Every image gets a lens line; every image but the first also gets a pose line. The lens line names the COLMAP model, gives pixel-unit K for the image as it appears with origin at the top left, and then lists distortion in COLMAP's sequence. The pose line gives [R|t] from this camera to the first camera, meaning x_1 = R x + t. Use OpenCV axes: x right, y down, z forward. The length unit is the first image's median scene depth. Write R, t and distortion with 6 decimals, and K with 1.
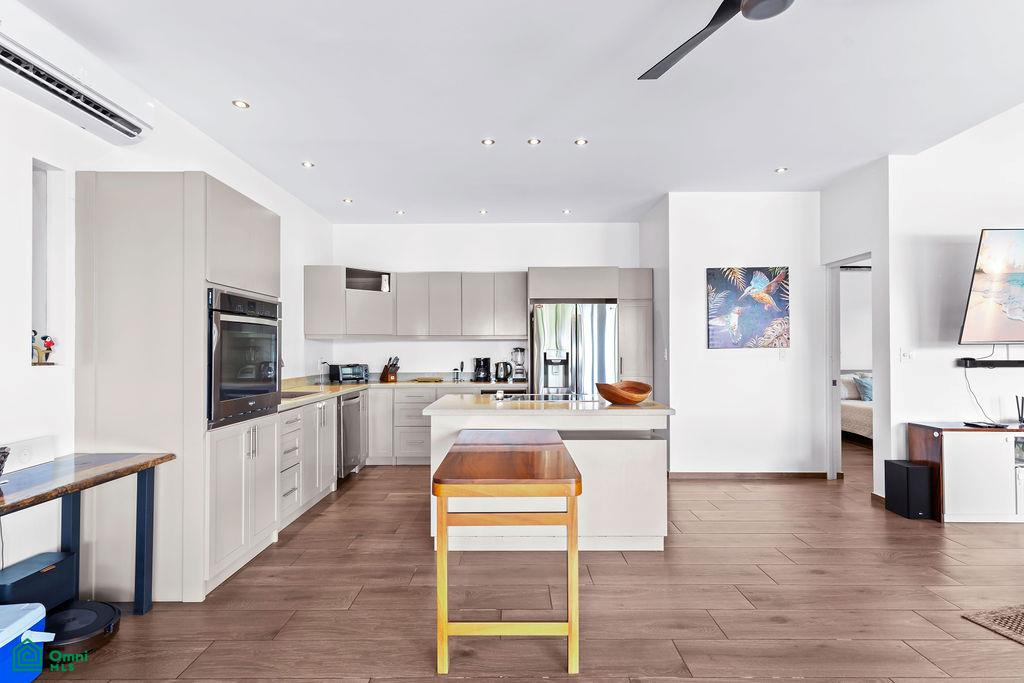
lens RADIAL K [[494.6, 0, 512.3], [0, 494.6, 341.5], [0, 0, 1]] dist [0.006172, 0.002579]
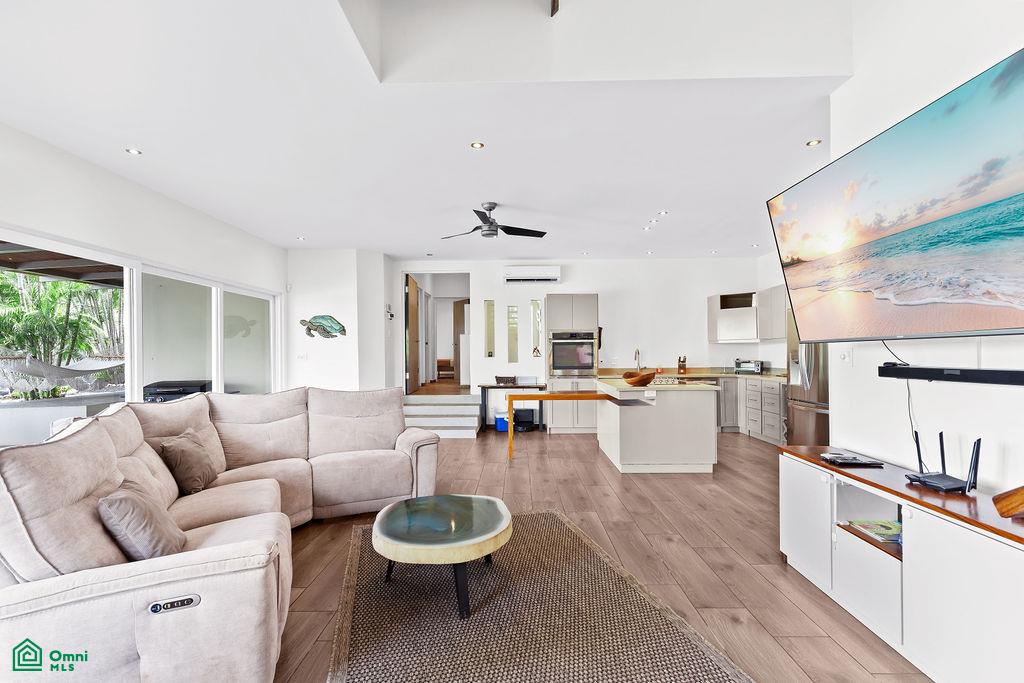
lens RADIAL K [[494.6, 0, 514.3], [0, 494.6, 350.0], [0, 0, 1]] dist [0.006172, 0.002579]
pose [[-0.019498, -0.005464, -0.999795, 1.244881], [0.026490, 0.999631, -0.005979, 0.007830], [0.999459, -0.026602, -0.019346, 0.436565]]
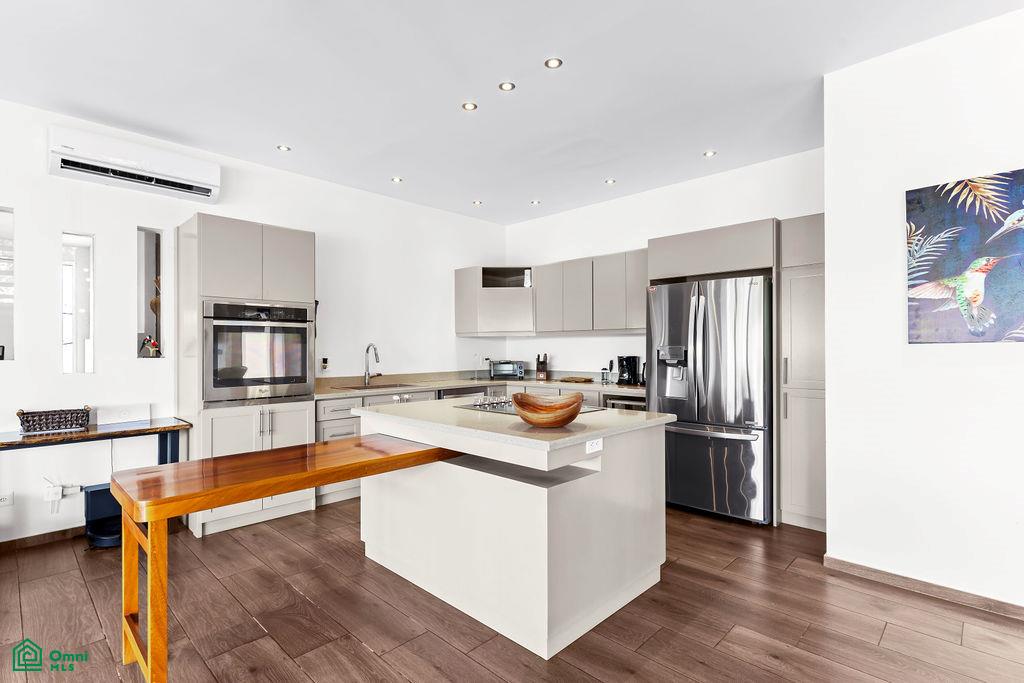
lens RADIAL K [[494.6, 0, 515.0], [0, 494.6, 341.2], [0, 0, 1]] dist [0.006172, 0.002579]
pose [[0.718851, -0.009815, -0.695095, 0.460133], [0.014614, 0.999893, 0.000994, 0.005214], [0.695011, -0.010872, 0.718917, 0.325463]]
